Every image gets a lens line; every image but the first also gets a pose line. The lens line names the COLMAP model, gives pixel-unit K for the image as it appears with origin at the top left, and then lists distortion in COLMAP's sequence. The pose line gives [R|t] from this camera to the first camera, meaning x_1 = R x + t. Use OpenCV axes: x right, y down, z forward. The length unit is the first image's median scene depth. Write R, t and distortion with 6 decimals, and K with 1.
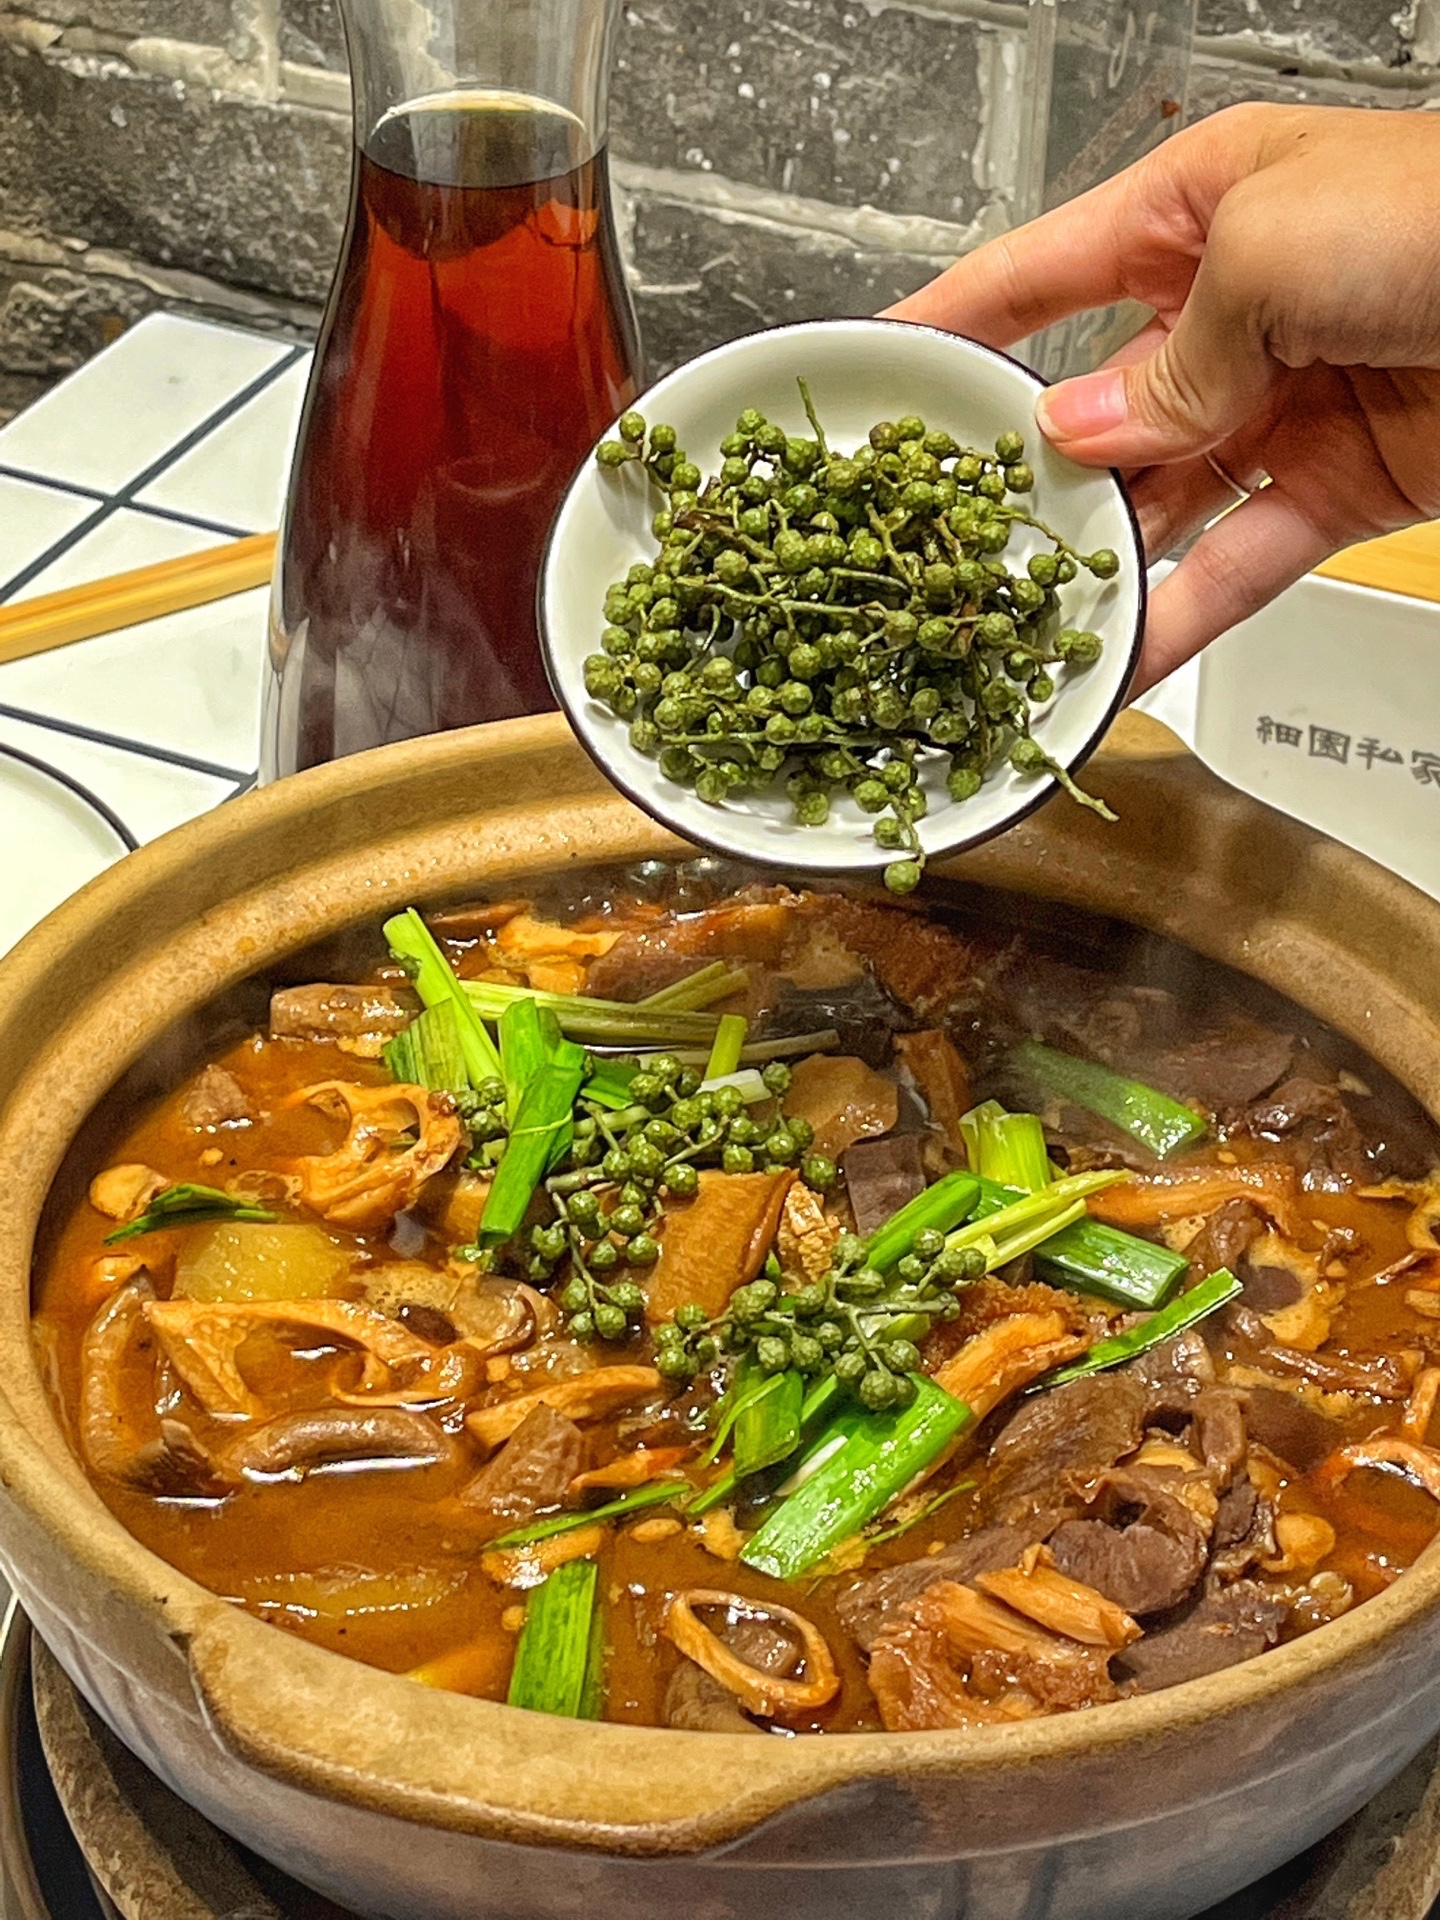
lens RADIAL K [[4179.1, 0, 722.6], [0, 4179.1, 960.5], [0, 0, 1]] dist [0.083960, 0.000000]
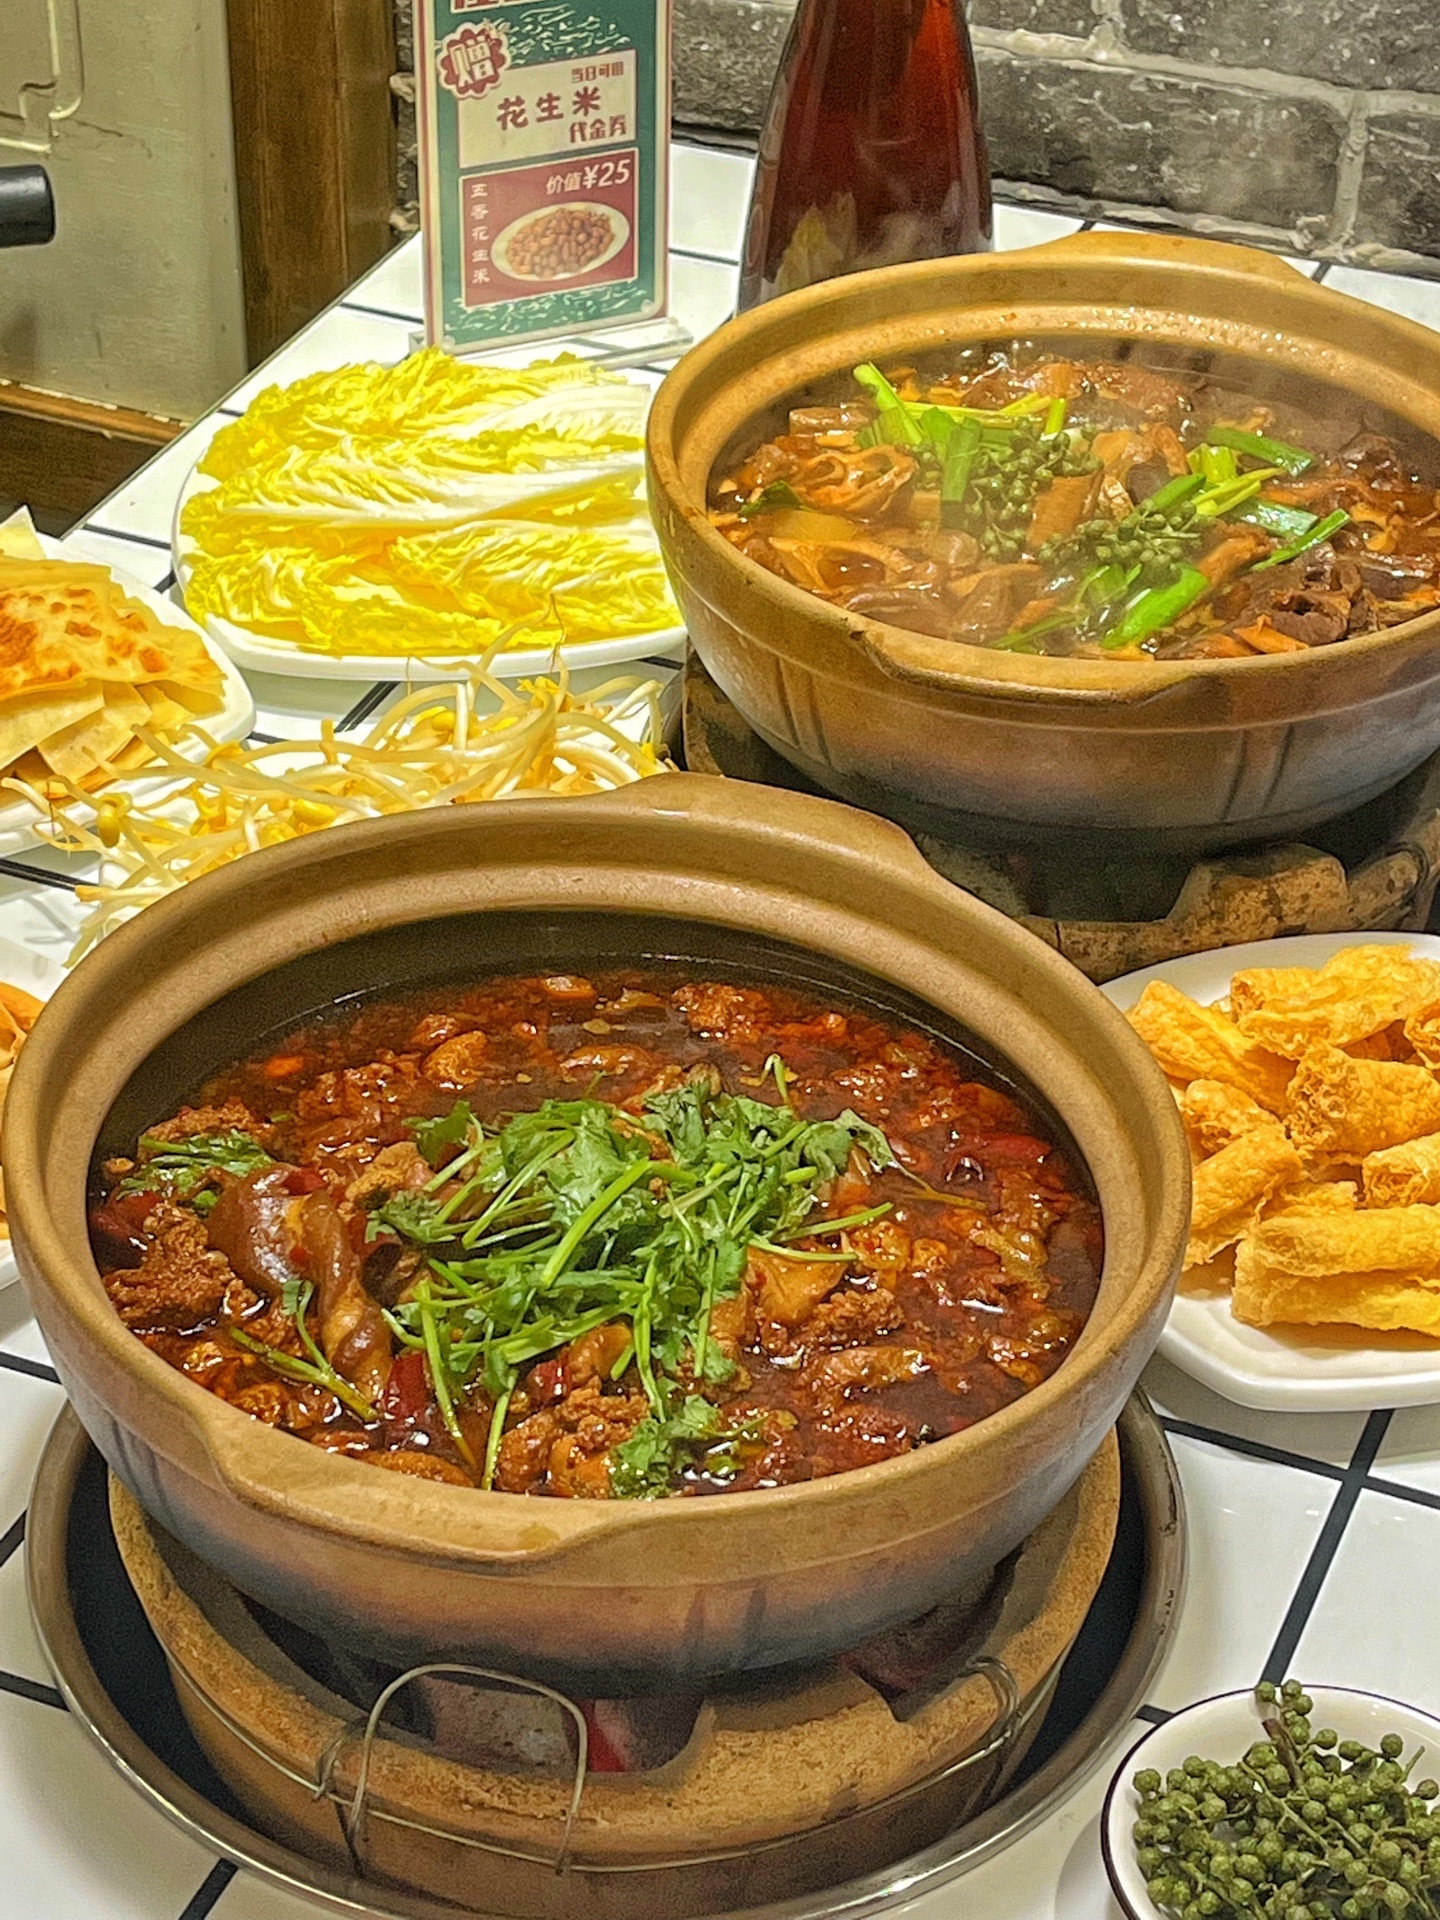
lens RADIAL K [[3909.0, 0, 719.3], [0, 3909.0, 959.9], [0, 0, 1]] dist [0.044414, 0.000000]
pose [[0.998992, -0.025092, 0.037224, -0.223151], [0.025287, 0.999669, -0.004773, 0.270938], [-0.037092, 0.005709, 0.999296, -0.721514]]
